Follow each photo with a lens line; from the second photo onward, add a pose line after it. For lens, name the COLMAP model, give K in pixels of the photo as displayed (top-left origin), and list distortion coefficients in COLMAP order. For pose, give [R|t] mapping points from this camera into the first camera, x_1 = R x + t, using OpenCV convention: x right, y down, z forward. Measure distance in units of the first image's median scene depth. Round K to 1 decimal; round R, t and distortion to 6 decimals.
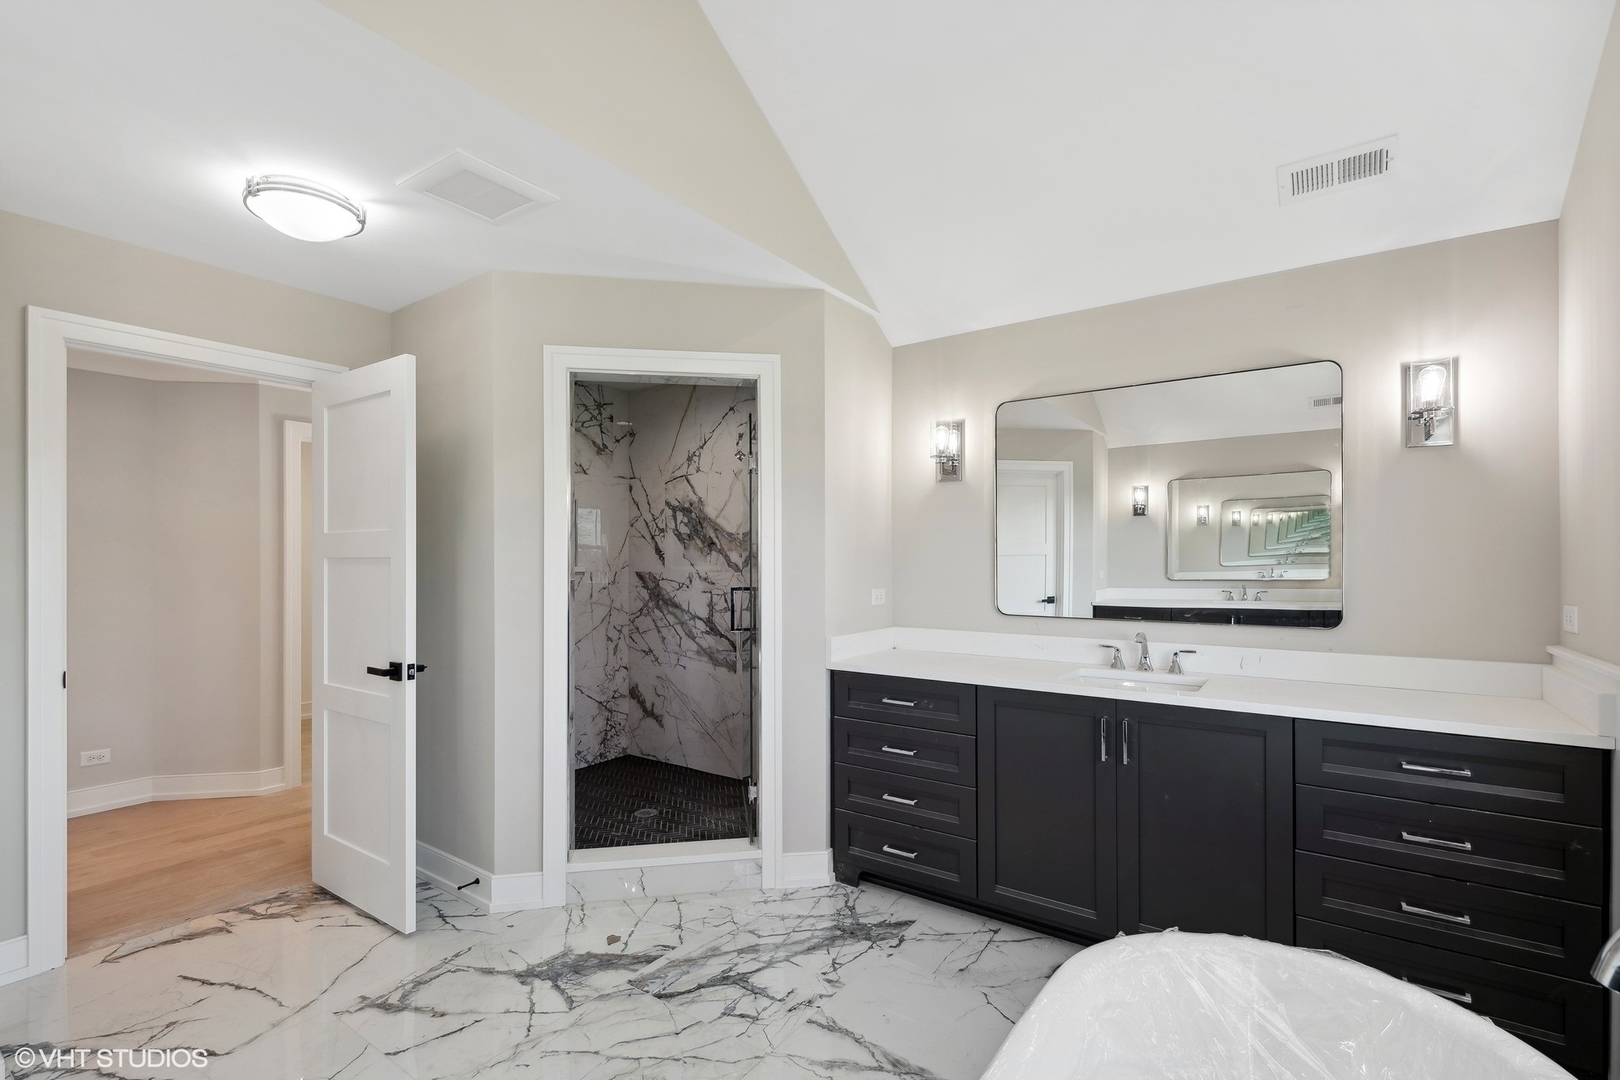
lens RADIAL K [[730.1, 0, 815.2], [0, 730.1, 555.7], [0, 0, 1]] dist [-0.000260, -0.000322]
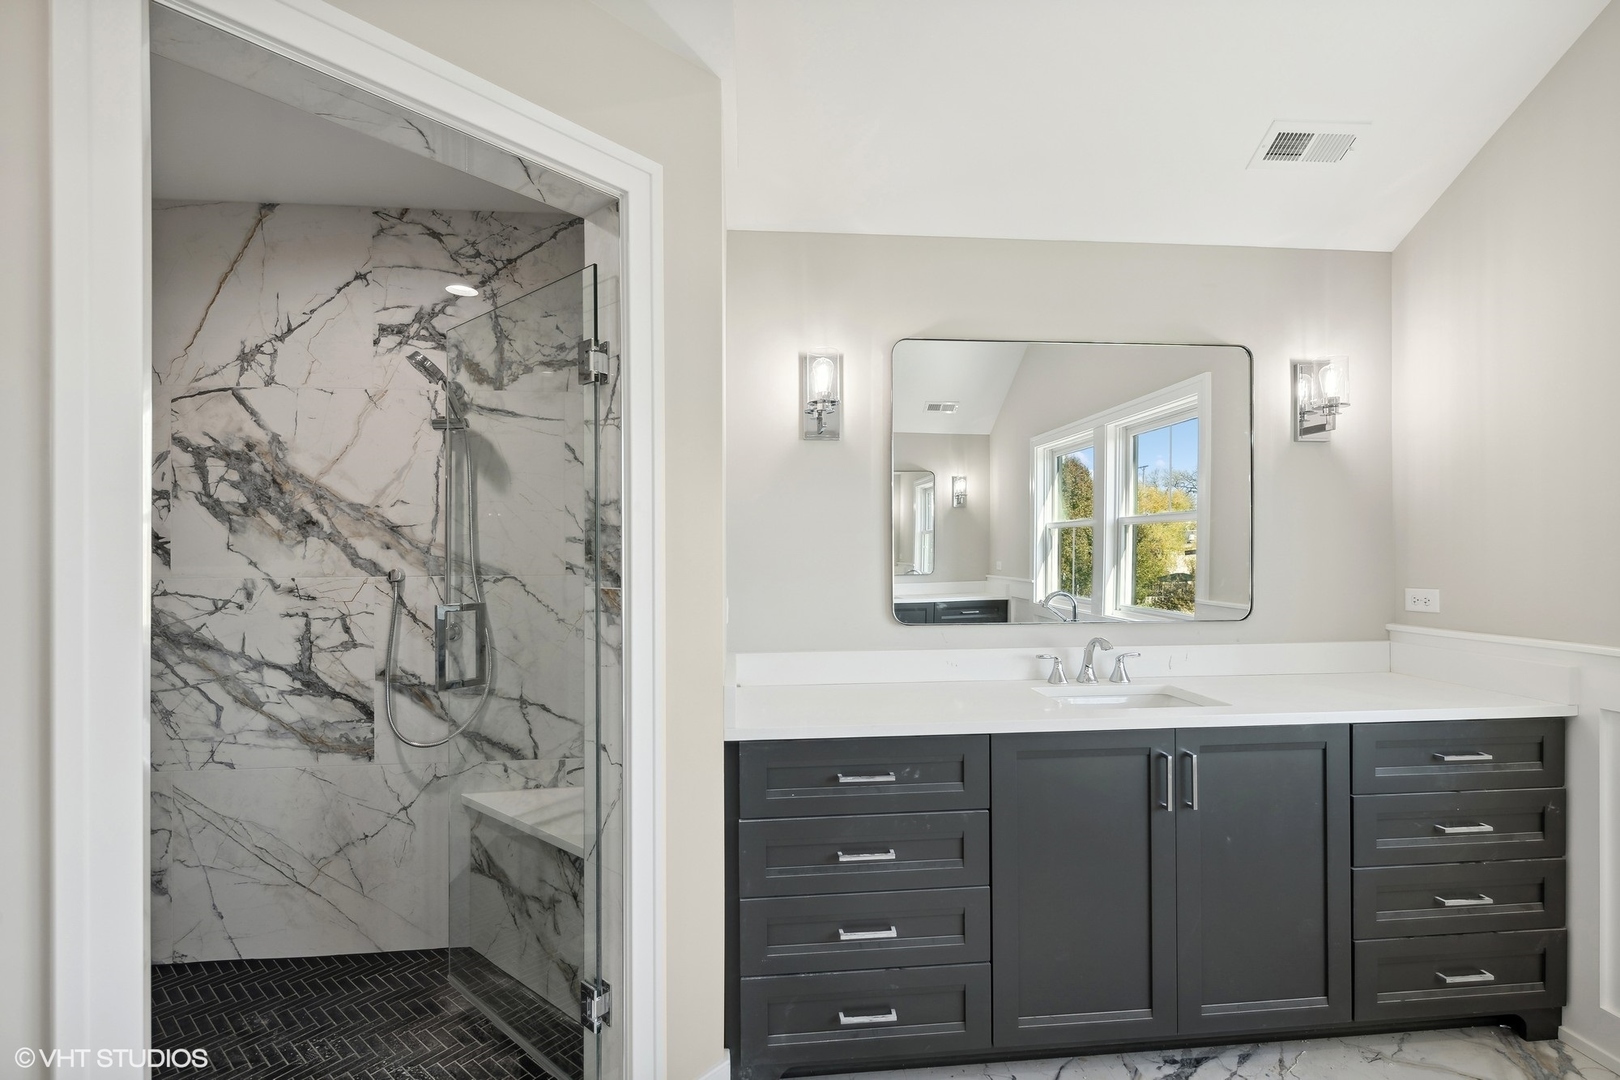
lens RADIAL K [[736.0, 0, 807.8], [0, 736.0, 550.0], [0, 0, 1]] dist [0.001624, -0.000357]
pose [[0.756726, -0.000244, 0.653733, -0.217165], [0.000676, 1.000000, -0.000409, 0.003322], [-0.653732, 0.000752, 0.756725, 0.359233]]
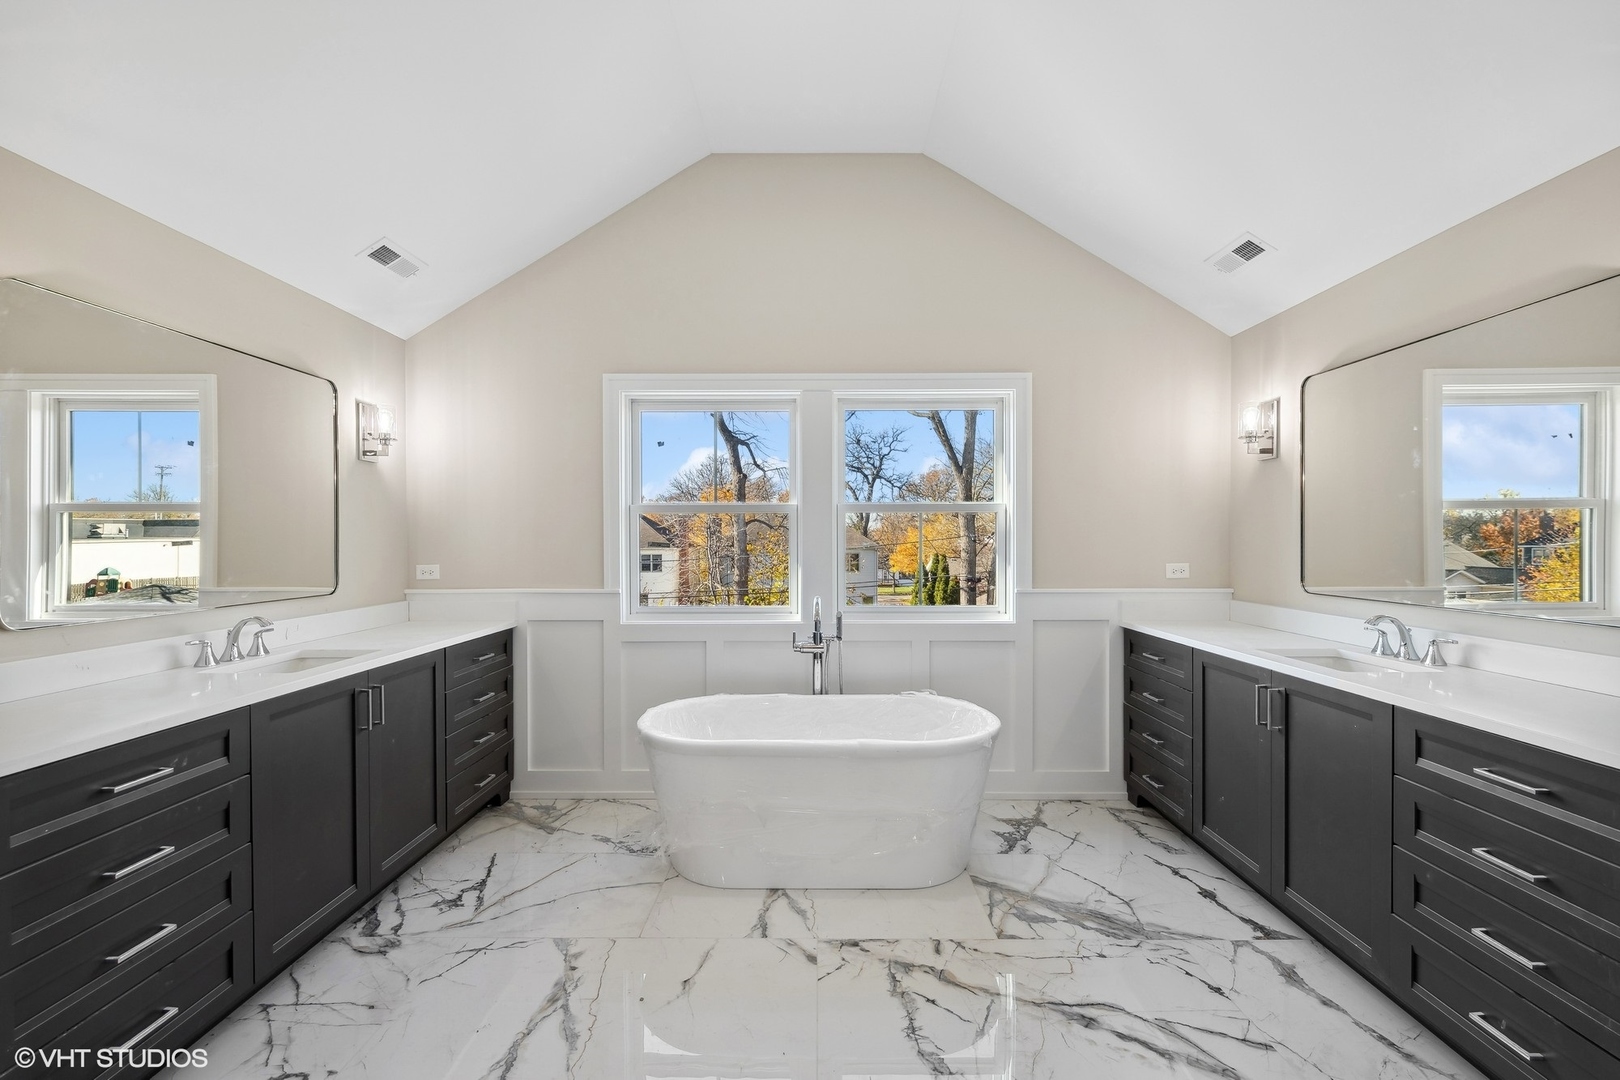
lens RADIAL K [[682.2, 0, 810.0], [0, 682.2, 540.0], [0, 0, 1]] dist [0.002902, -0.000139]
pose [[-0.567907, -0.000253, 0.823092, -0.420721], [-0.001859, 0.999998, -0.000975, 0.003344], [-0.823090, -0.002084, -0.567907, 0.561816]]
